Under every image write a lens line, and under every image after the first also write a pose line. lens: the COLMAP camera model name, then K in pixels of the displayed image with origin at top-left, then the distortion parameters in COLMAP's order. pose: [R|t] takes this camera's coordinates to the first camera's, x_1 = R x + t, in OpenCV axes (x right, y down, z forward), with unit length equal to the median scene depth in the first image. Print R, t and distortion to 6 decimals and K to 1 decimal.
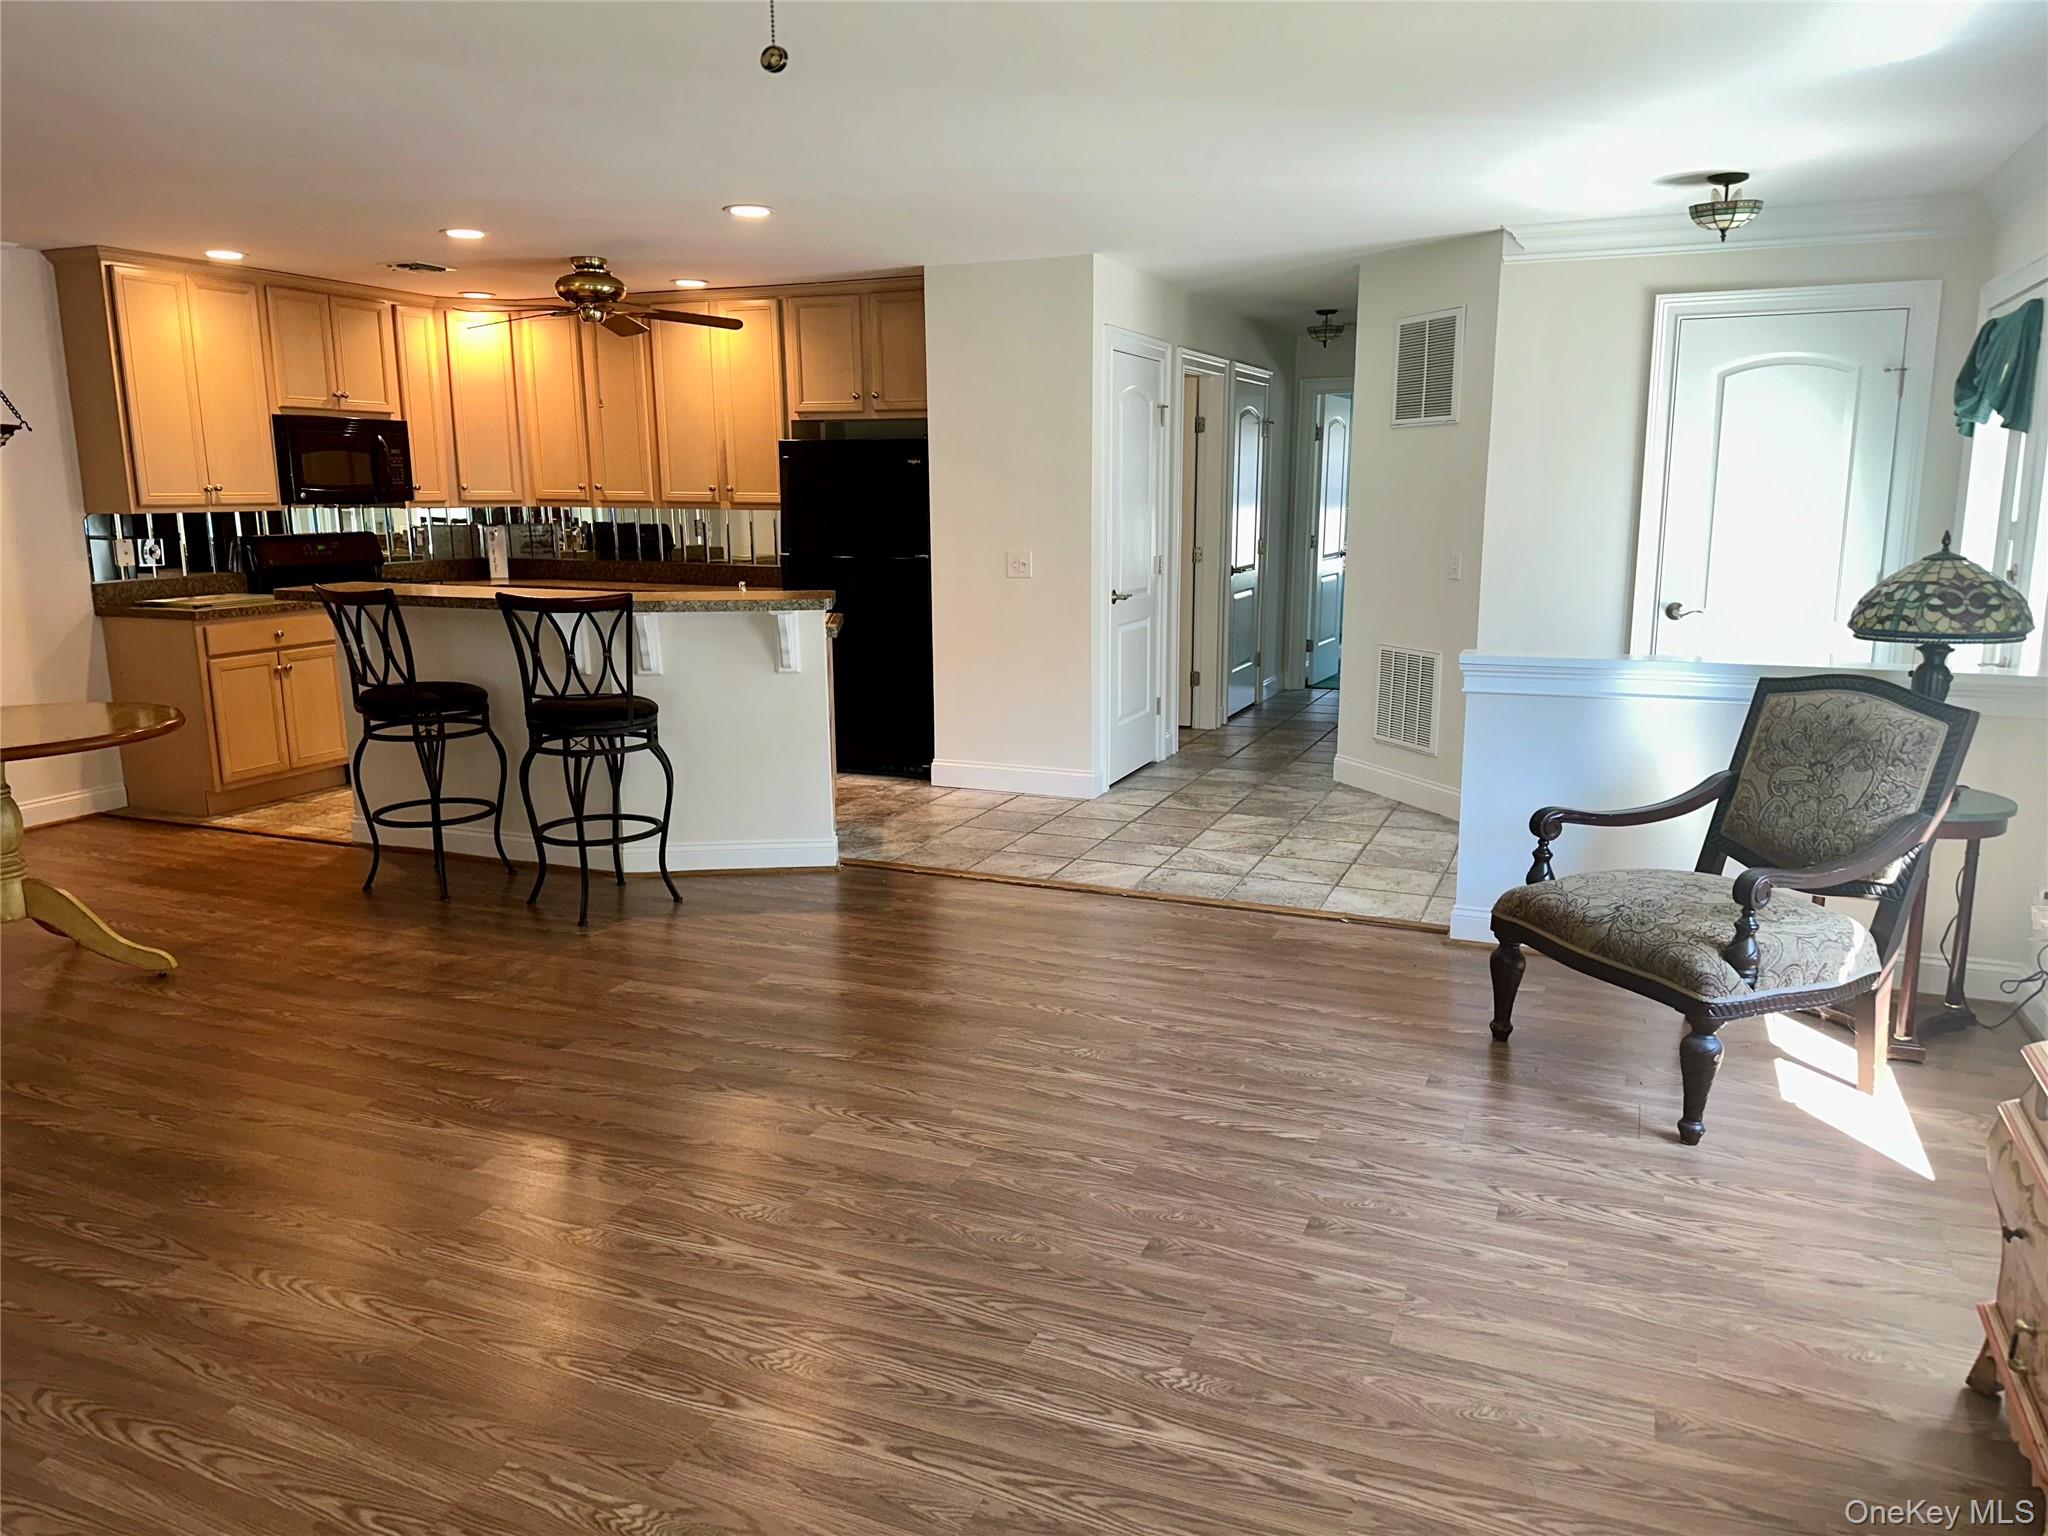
lens RADIAL K [[1421.6, 0, 1031.9], [0, 1421.6, 773.4], [0, 0, 1]] dist [0.103353, -0.142817]
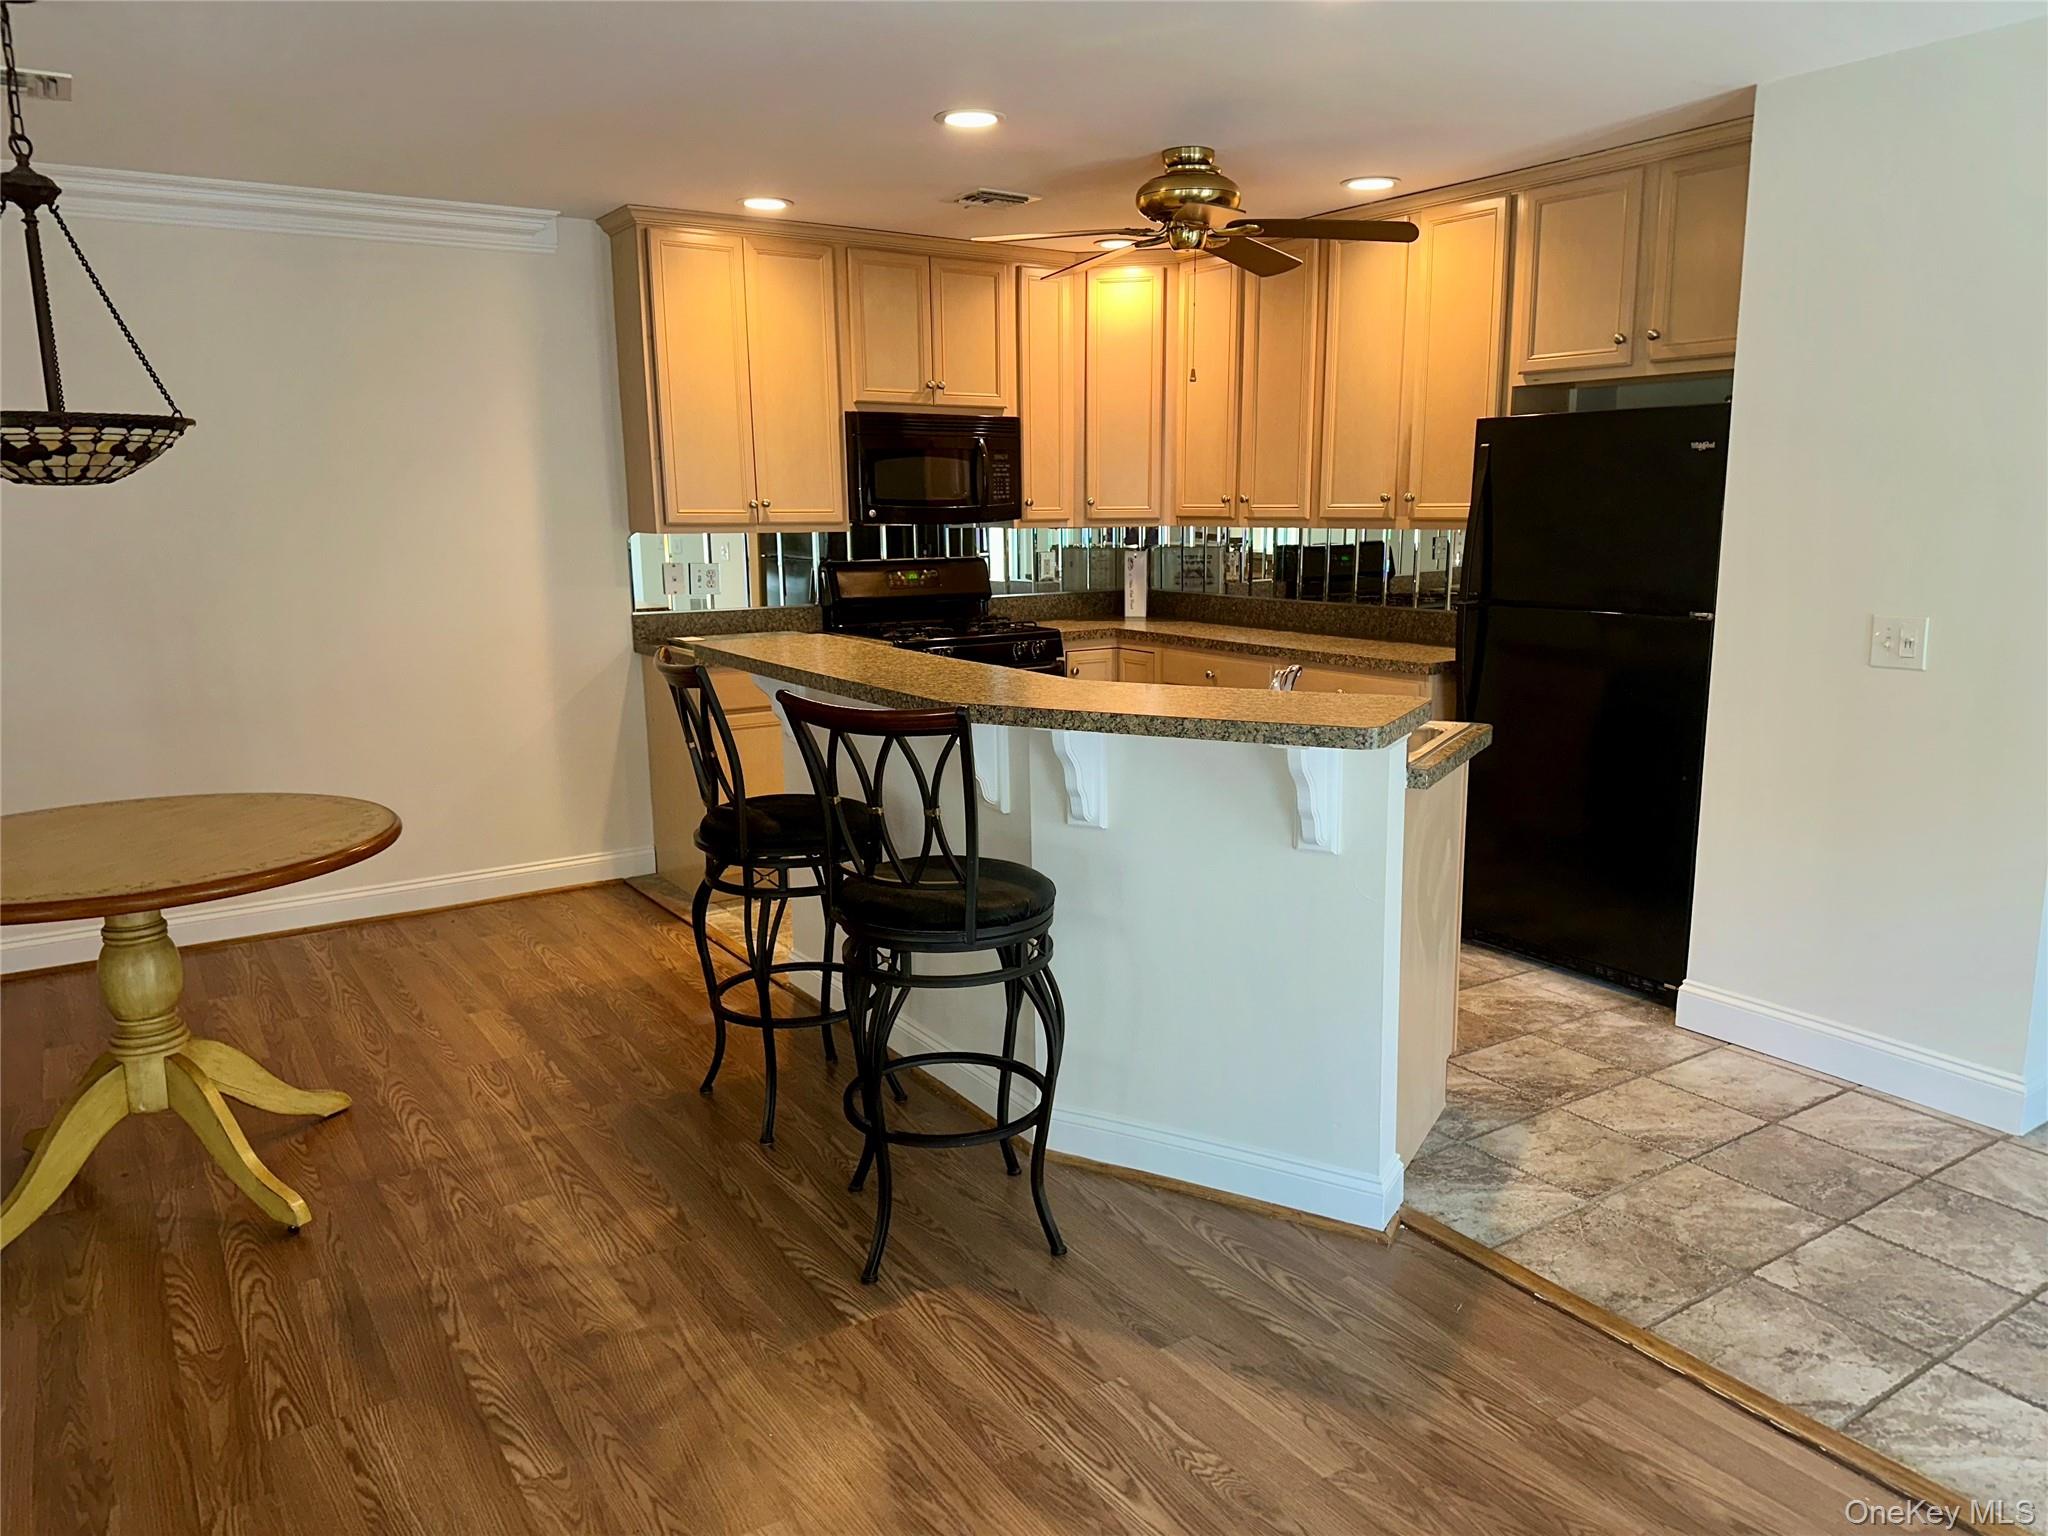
lens RADIAL K [[1433.7, 0, 1034.3], [0, 1433.7, 761.7], [0, 0, 1]] dist [0.088733, -0.117171]
pose [[0.831640, 0.096943, -0.546788, 0.031674], [-0.103757, 0.994431, 0.018498, -0.116314], [0.545536, 0.041350, 0.837067, 0.570365]]
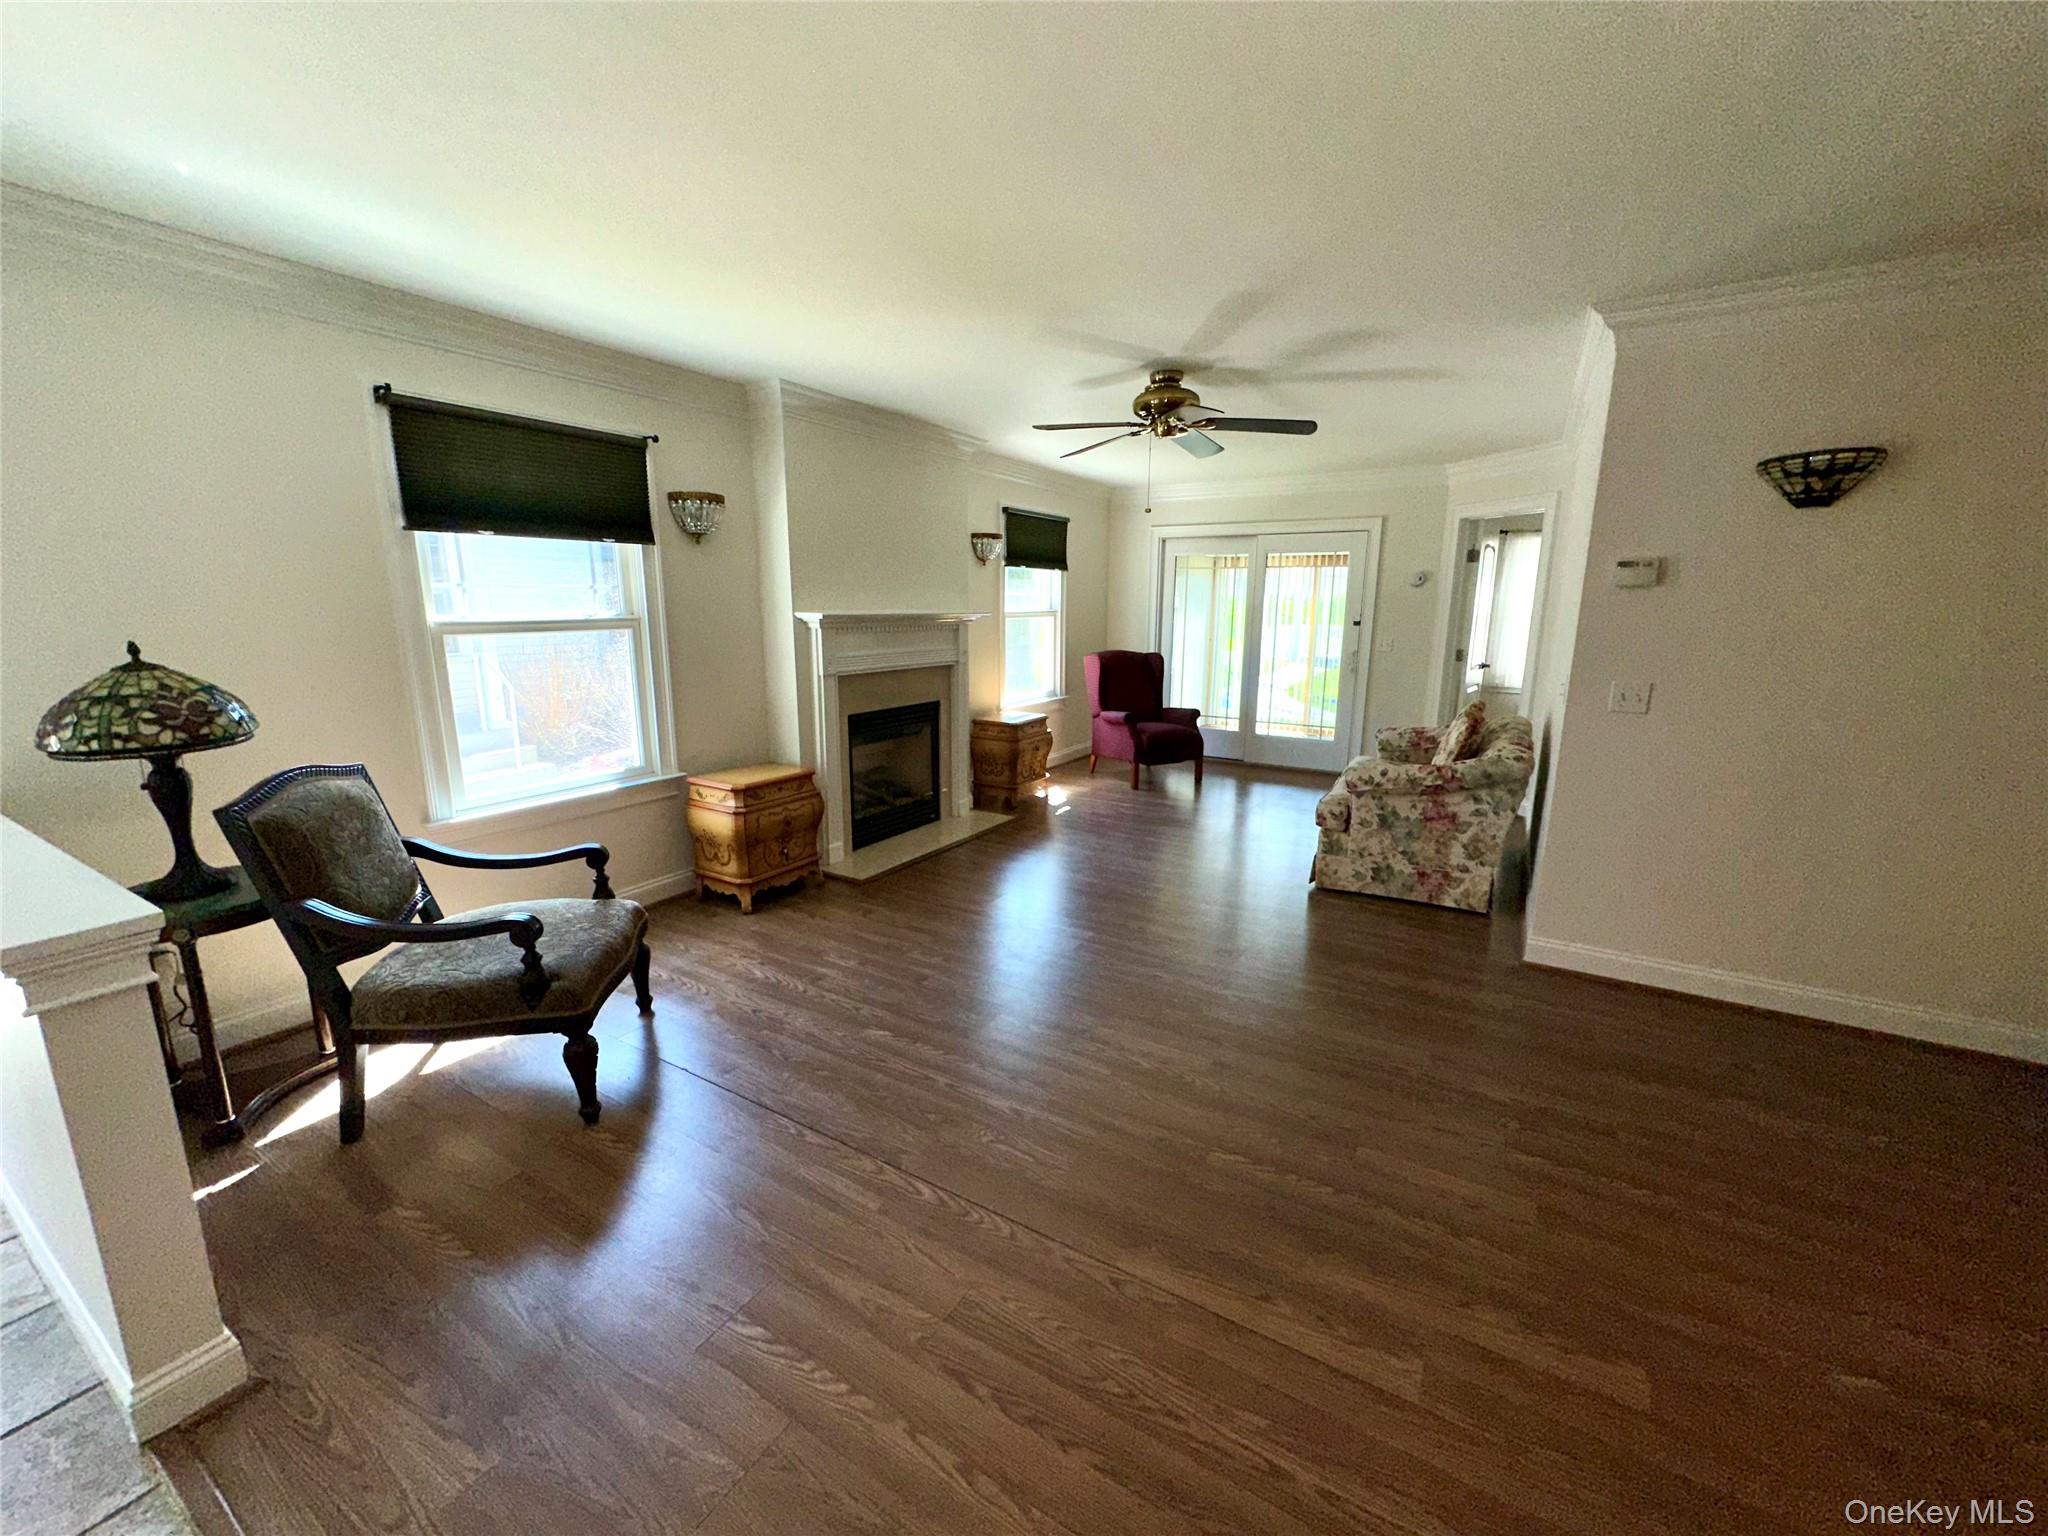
lens RADIAL K [[811.5, 0, 1031.7], [0, 811.5, 763.0], [0, 0, 1]] dist [-0.001078, -0.000197]
pose [[-0.990704, -0.026871, 0.133356, -0.053694], [0.026345, 0.923841, 0.381868, -0.222699], [-0.133461, 0.381831, -0.914545, 1.129815]]
